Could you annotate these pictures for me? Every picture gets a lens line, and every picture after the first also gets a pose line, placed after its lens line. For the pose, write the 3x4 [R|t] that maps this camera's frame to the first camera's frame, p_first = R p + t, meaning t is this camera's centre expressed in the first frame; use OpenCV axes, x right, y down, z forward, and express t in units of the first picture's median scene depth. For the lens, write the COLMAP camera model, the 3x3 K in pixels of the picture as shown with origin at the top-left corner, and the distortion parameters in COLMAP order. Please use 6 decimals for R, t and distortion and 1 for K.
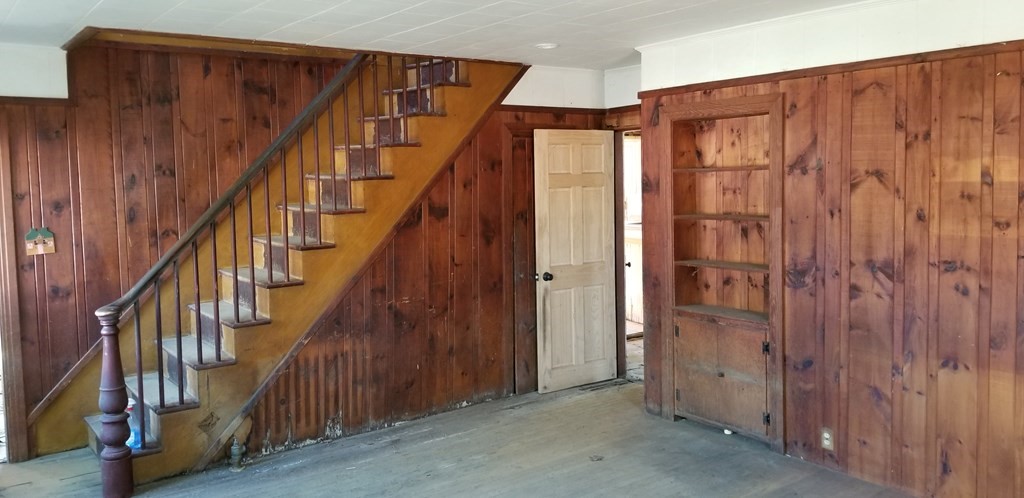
lens RADIAL K [[798.5, 0, 513.3], [0, 798.5, 240.2], [0, 0, 1]] dist [-0.004724, -0.016124]
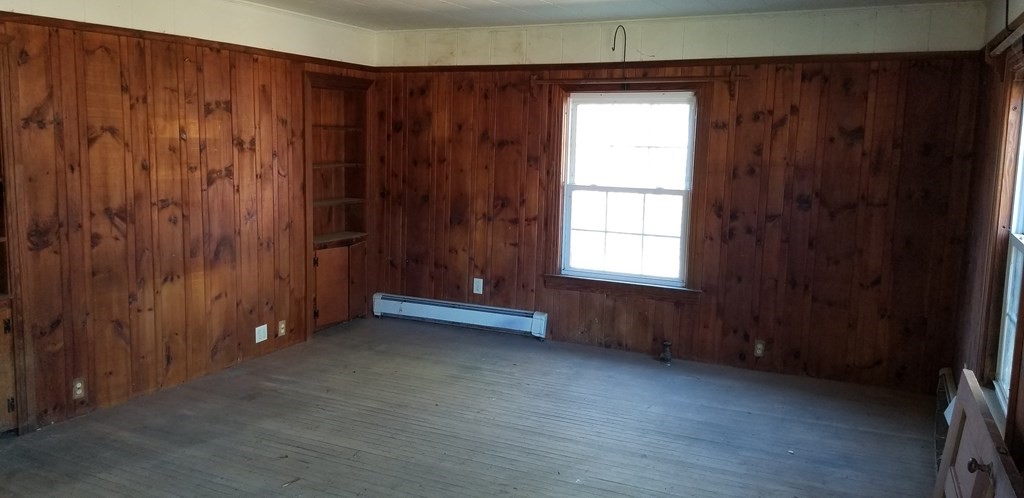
lens RADIAL K [[798.5, 0, 511.5], [0, 798.5, 250.3], [0, 0, 1]] dist [-0.004724, -0.016124]
pose [[-0.459880, -0.128259, 0.878670, -0.798932], [0.048440, 0.984417, 0.169047, -0.078282], [-0.886659, 0.120304, -0.446500, 1.012985]]
